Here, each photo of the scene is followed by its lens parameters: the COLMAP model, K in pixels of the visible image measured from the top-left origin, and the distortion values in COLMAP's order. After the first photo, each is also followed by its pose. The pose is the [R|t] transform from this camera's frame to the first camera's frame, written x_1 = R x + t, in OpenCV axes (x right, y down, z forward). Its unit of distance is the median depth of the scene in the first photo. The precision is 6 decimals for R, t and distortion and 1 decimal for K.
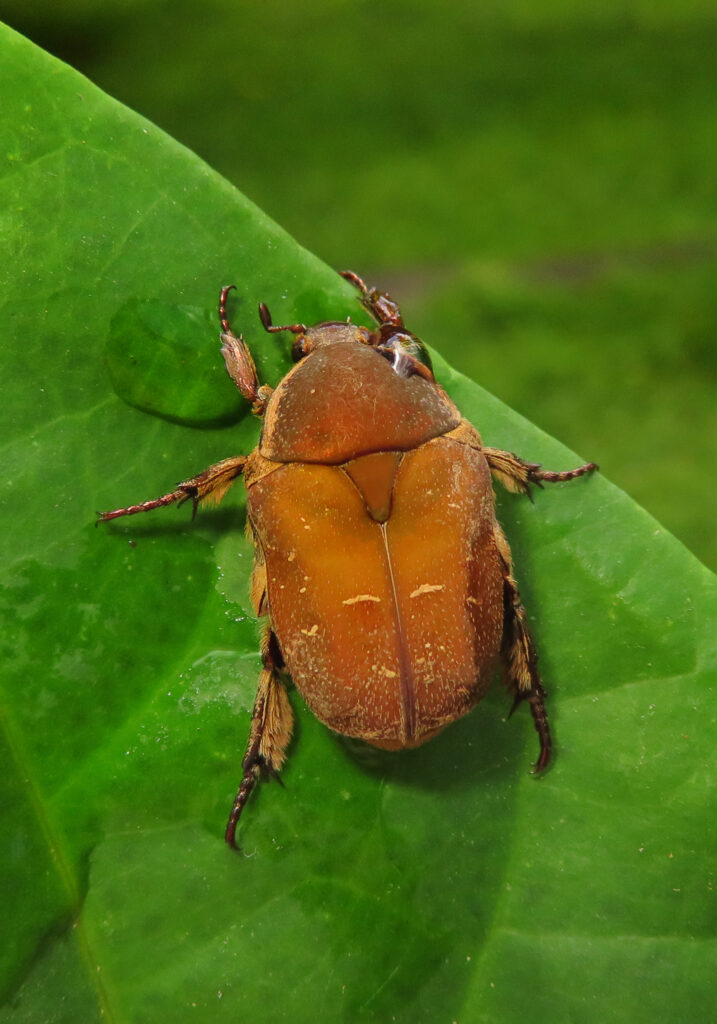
lens RADIAL K [[1514.3, 0, 387.2], [0, 1514.3, 512.0], [0, 0, 1]] dist [-0.016949, 0.002915]
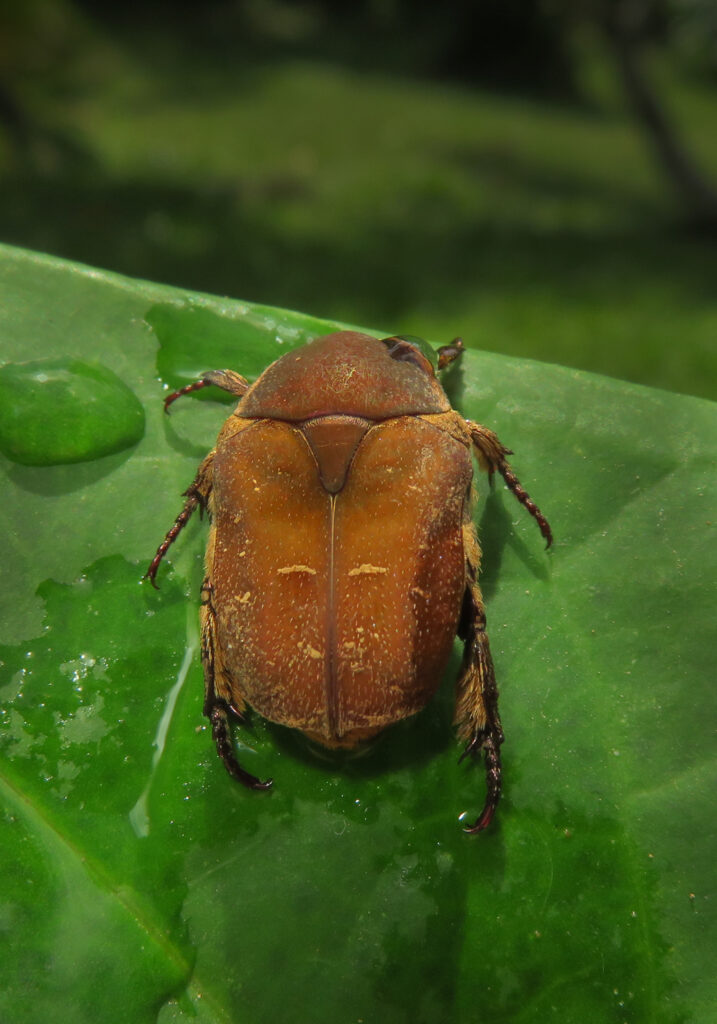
lens RADIAL K [[1514.3, 0, 387.2], [0, 1514.3, 512.0], [0, 0, 1]] dist [-0.016949, 0.002915]
pose [[0.965255, 0.119194, -0.232541, 0.246397], [-0.152191, 0.979831, -0.129497, 0.133478], [0.212415, 0.160389, 0.963927, 0.102313]]
